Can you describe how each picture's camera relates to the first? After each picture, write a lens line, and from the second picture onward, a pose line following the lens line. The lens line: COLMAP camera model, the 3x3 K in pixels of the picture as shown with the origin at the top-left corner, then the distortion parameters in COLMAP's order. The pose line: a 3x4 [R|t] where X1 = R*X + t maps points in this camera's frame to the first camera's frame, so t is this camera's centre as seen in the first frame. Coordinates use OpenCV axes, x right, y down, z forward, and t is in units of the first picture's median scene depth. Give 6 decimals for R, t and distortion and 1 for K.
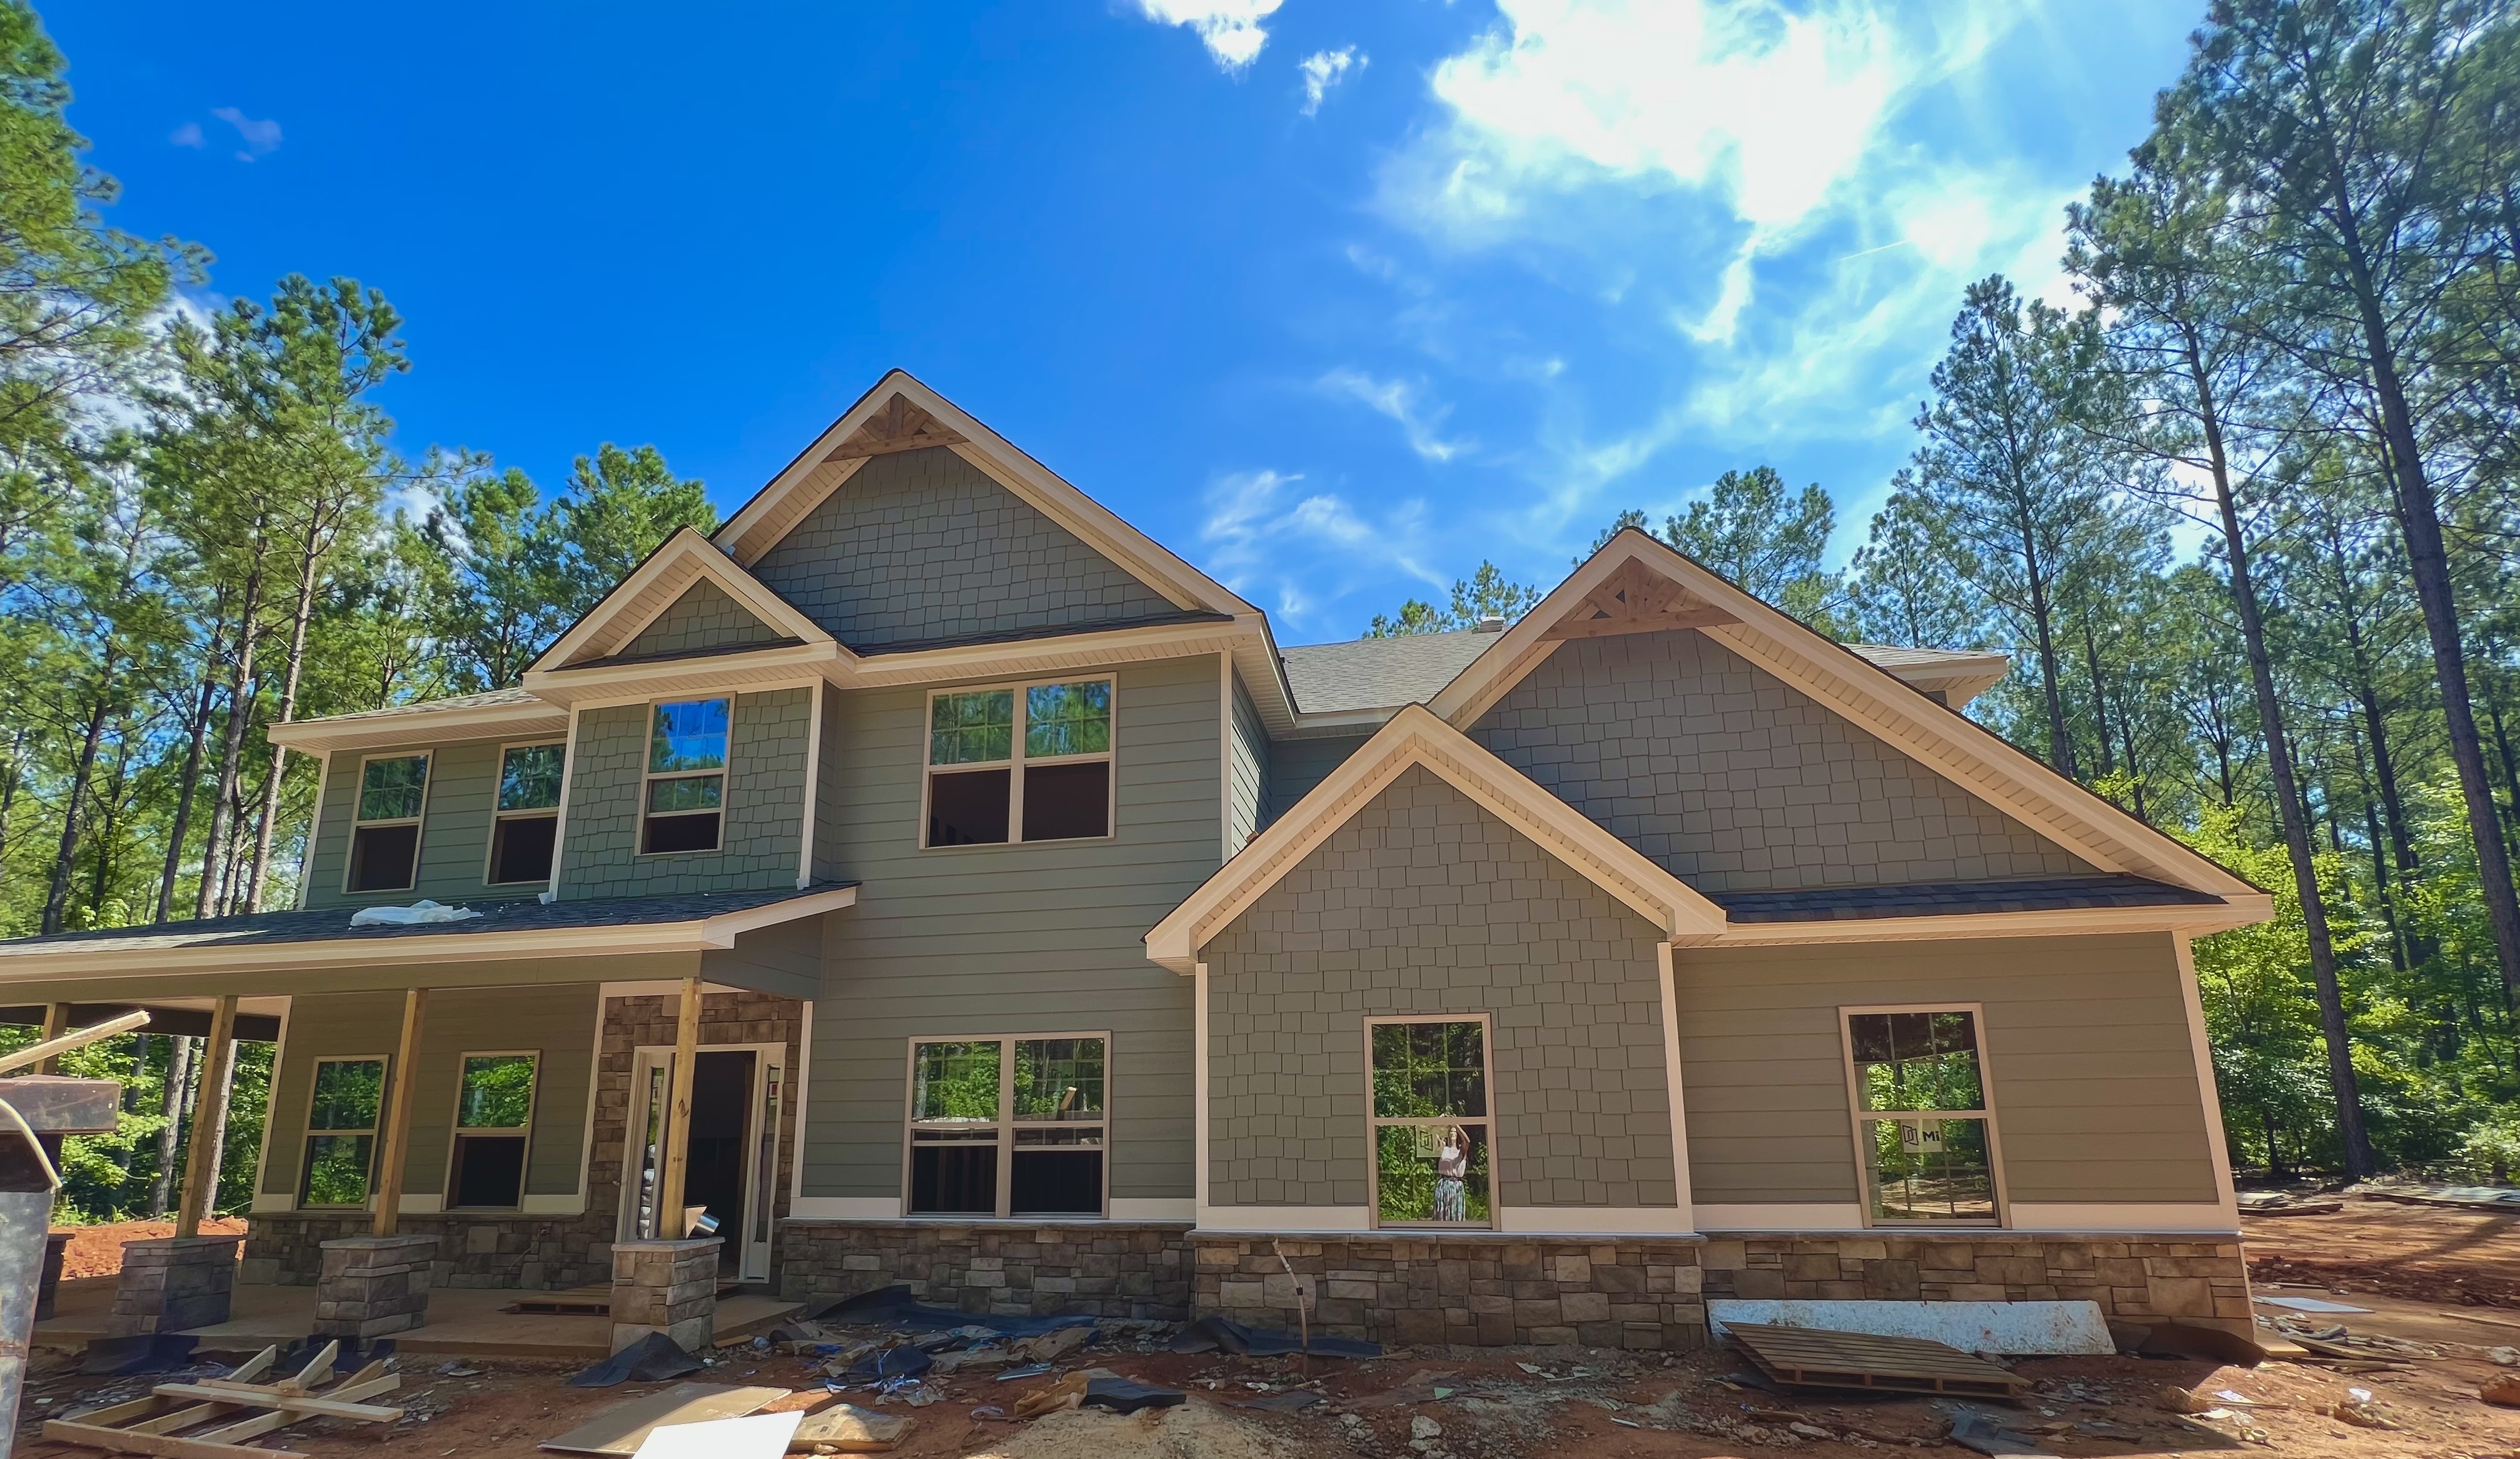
lens RADIAL K [[998.8, 0, 1255.1], [0, 998.8, 943.4], [0, 0, 1]] dist [-0.001407, 0.000200]
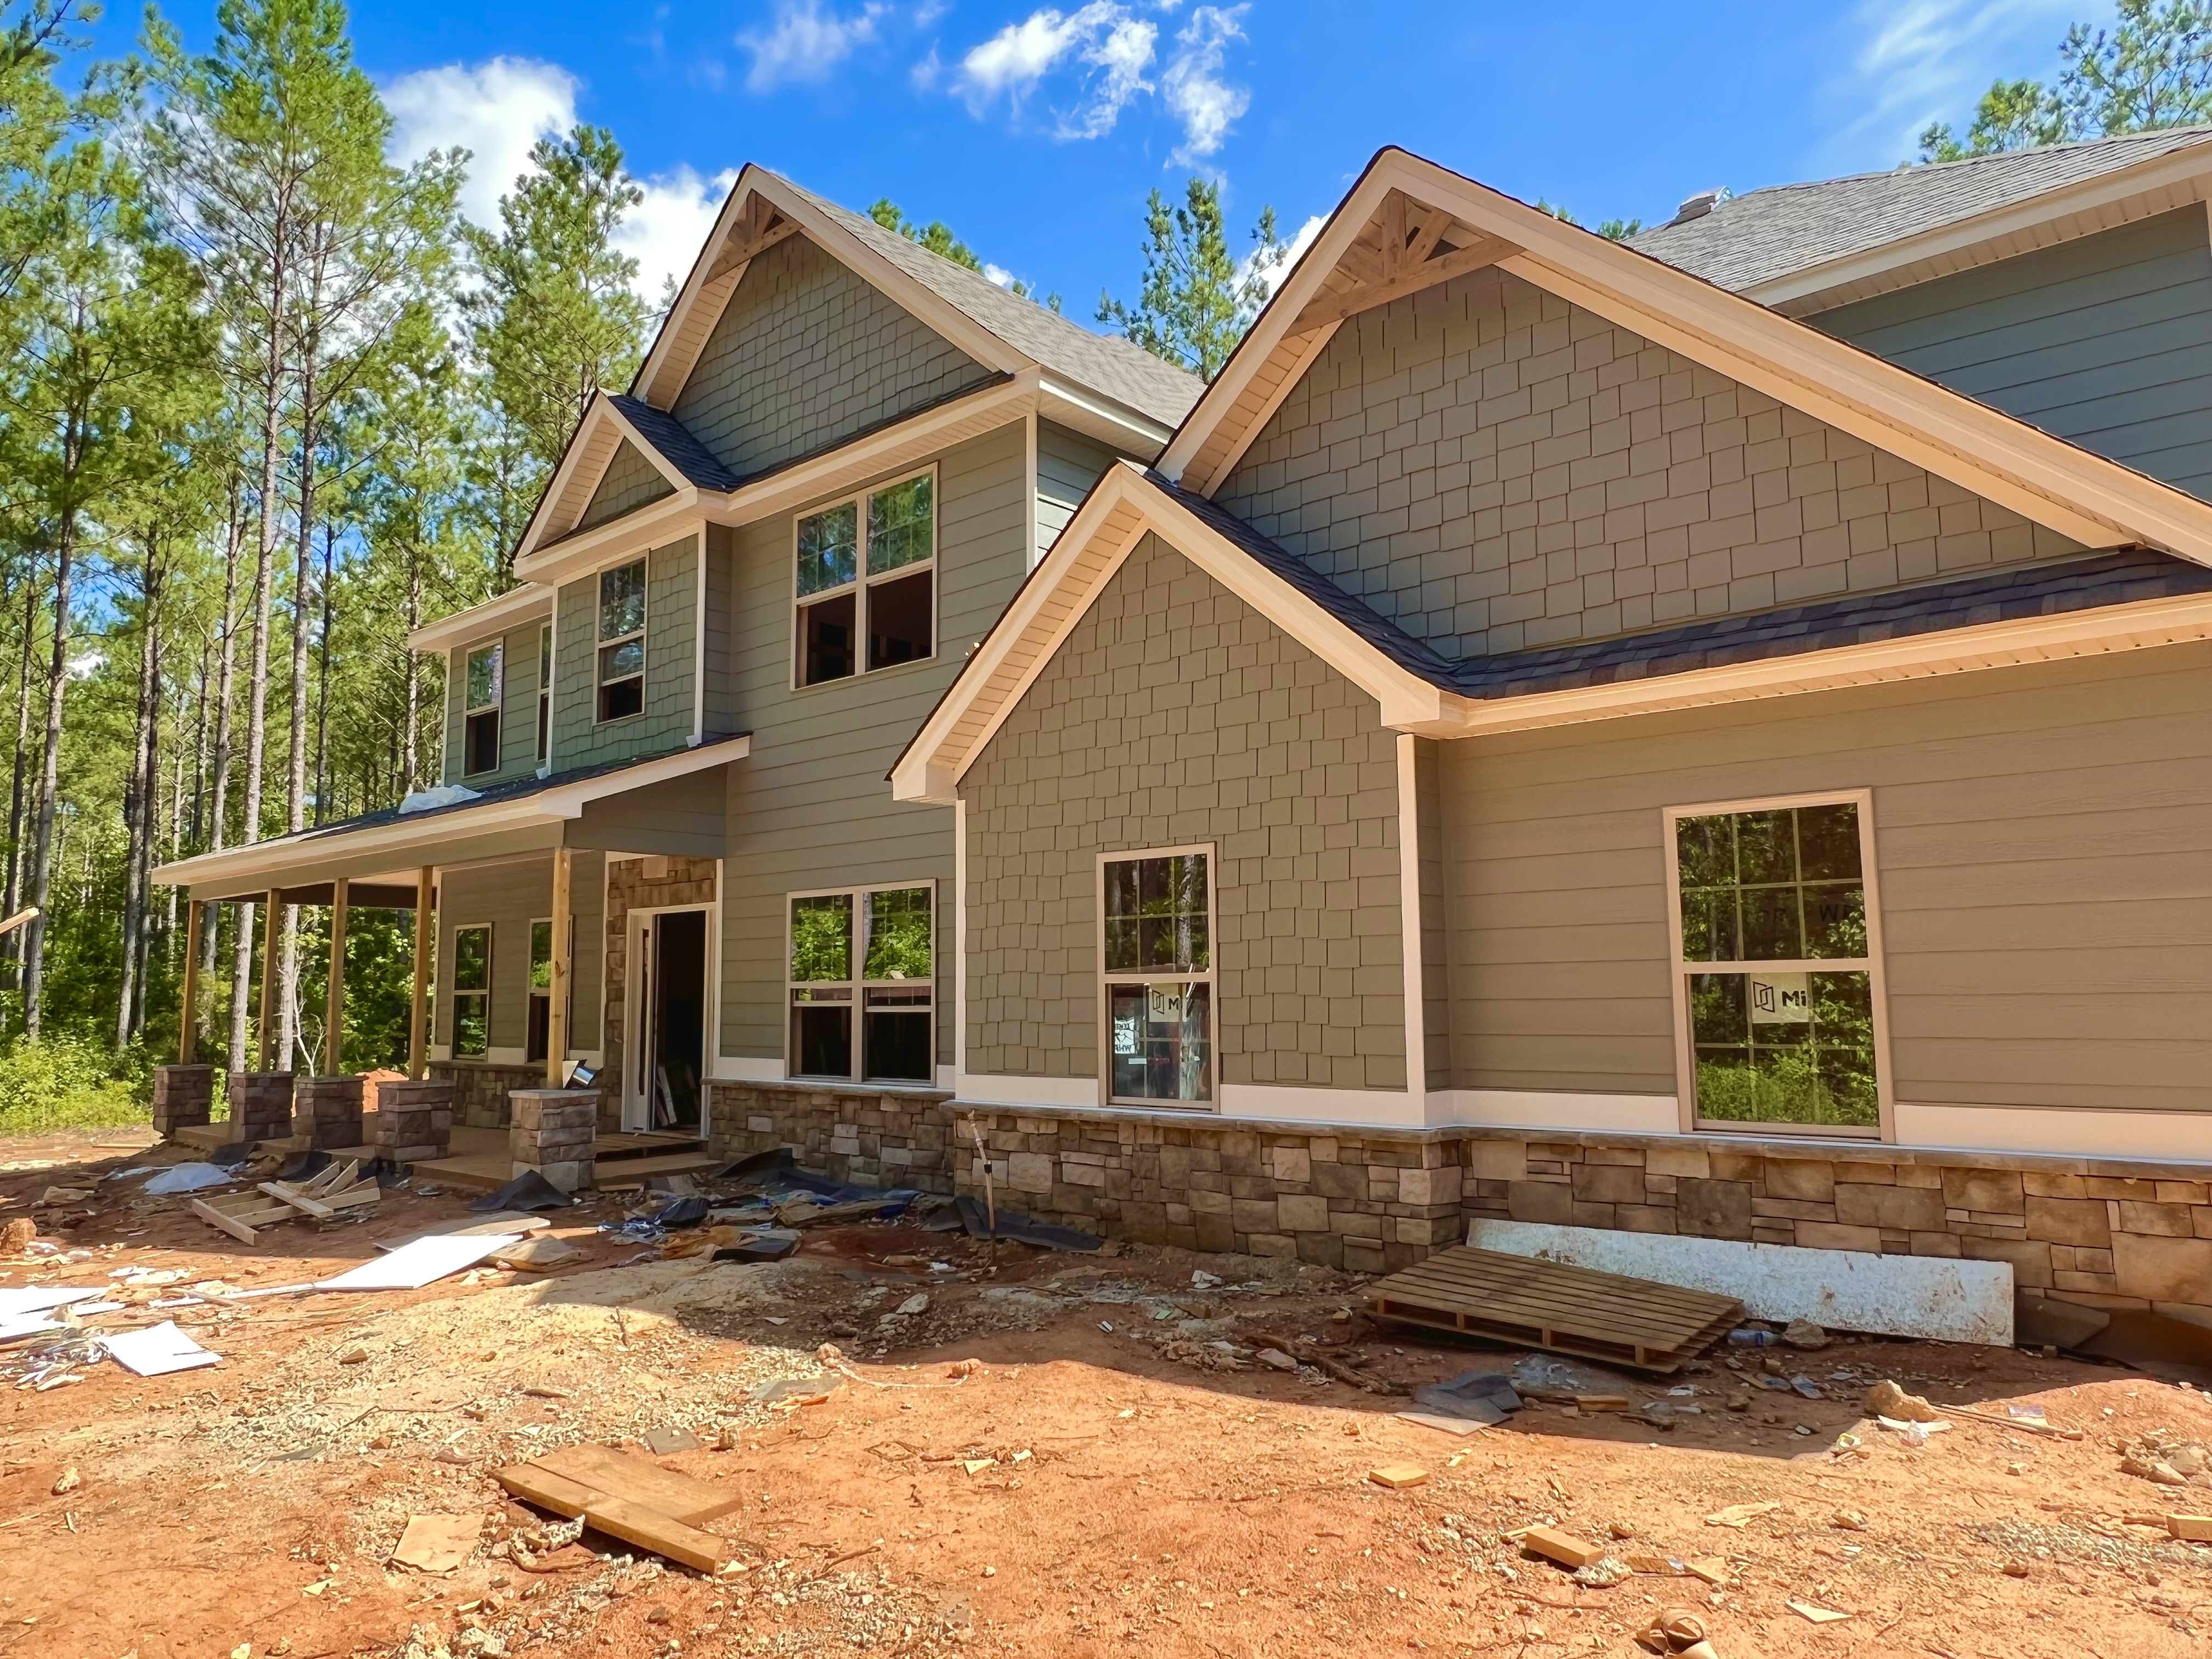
lens RADIAL K [[1444.6, 0, 1118.1], [0, 1444.6, 824.6], [0, 0, 1]] dist [0.002124, -0.003597]
pose [[0.860171, -0.057478, -0.506756, 0.701458], [0.090925, 0.994993, 0.041481, 0.001487], [0.501834, -0.081757, 0.861091, -0.018928]]
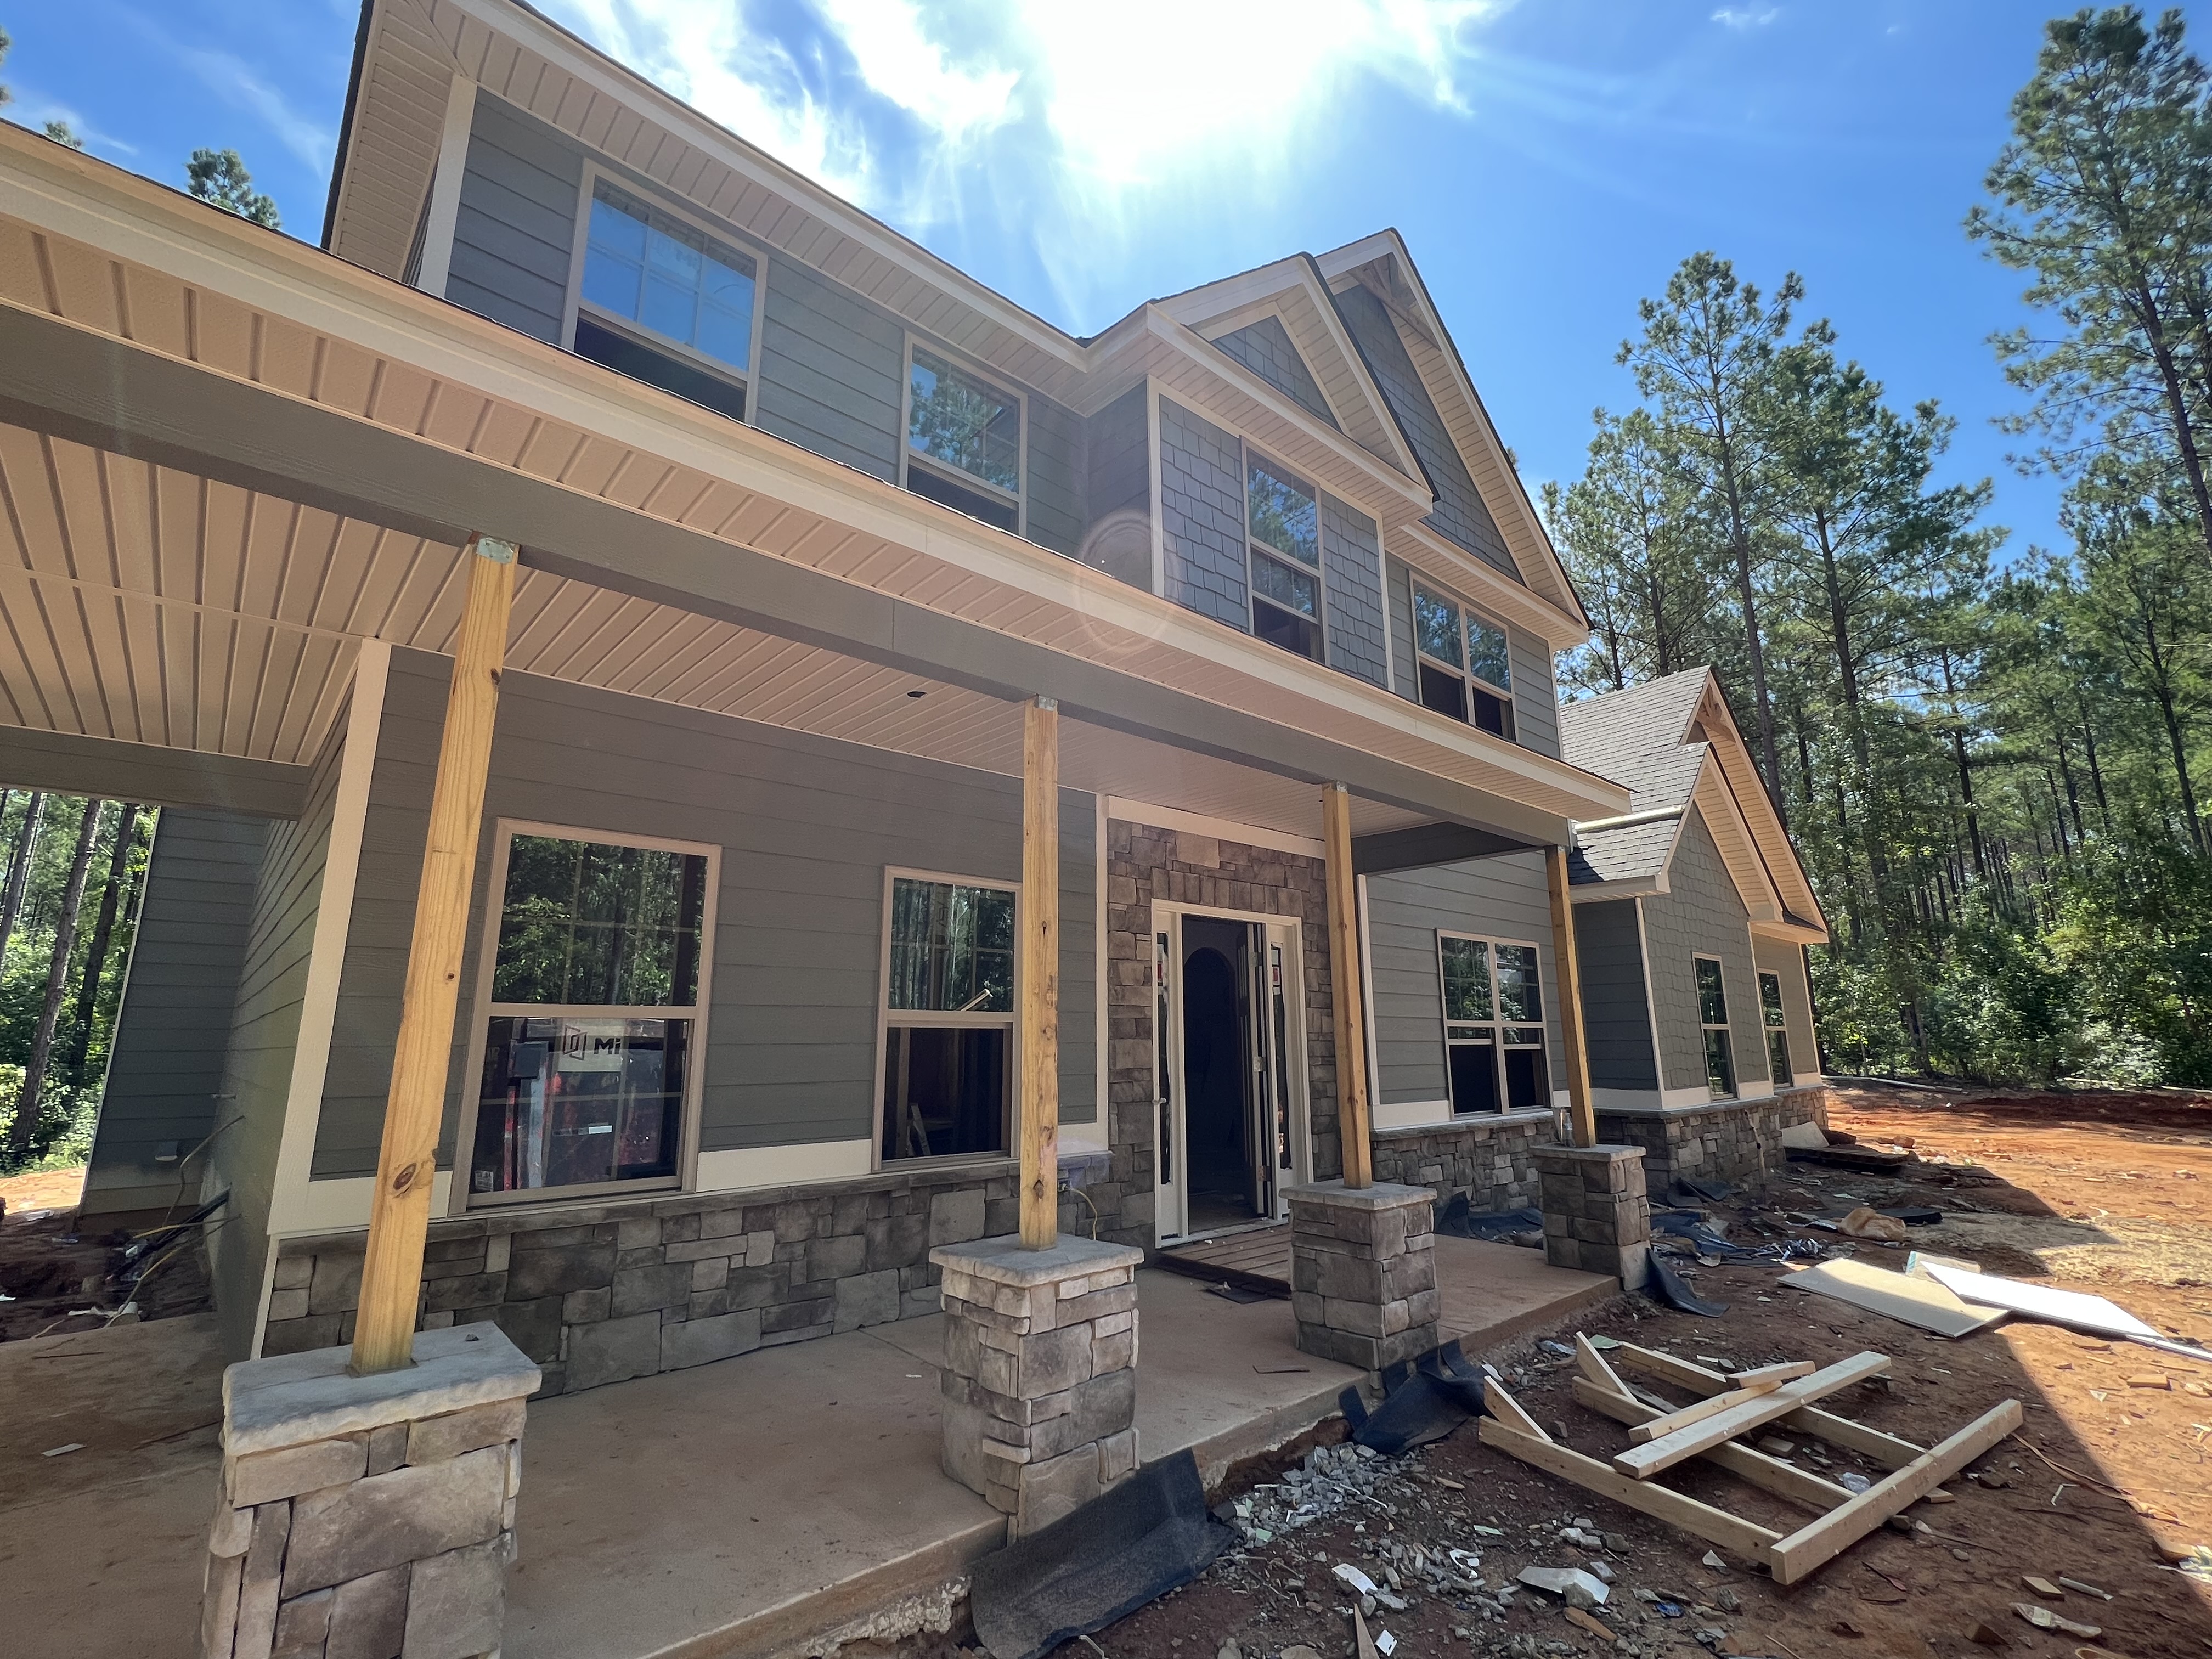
lens RADIAL K [[1000.1, 0, 1097.7], [0, 1000.1, 828.3], [0, 0, 1]] dist [-0.000491, 0.000656]
pose [[0.607499, 0.175931, 0.774592, -1.465854], [-0.140912, 0.983566, -0.112880, 0.171126], [-0.781722, -0.040575, 0.622306, 0.749015]]
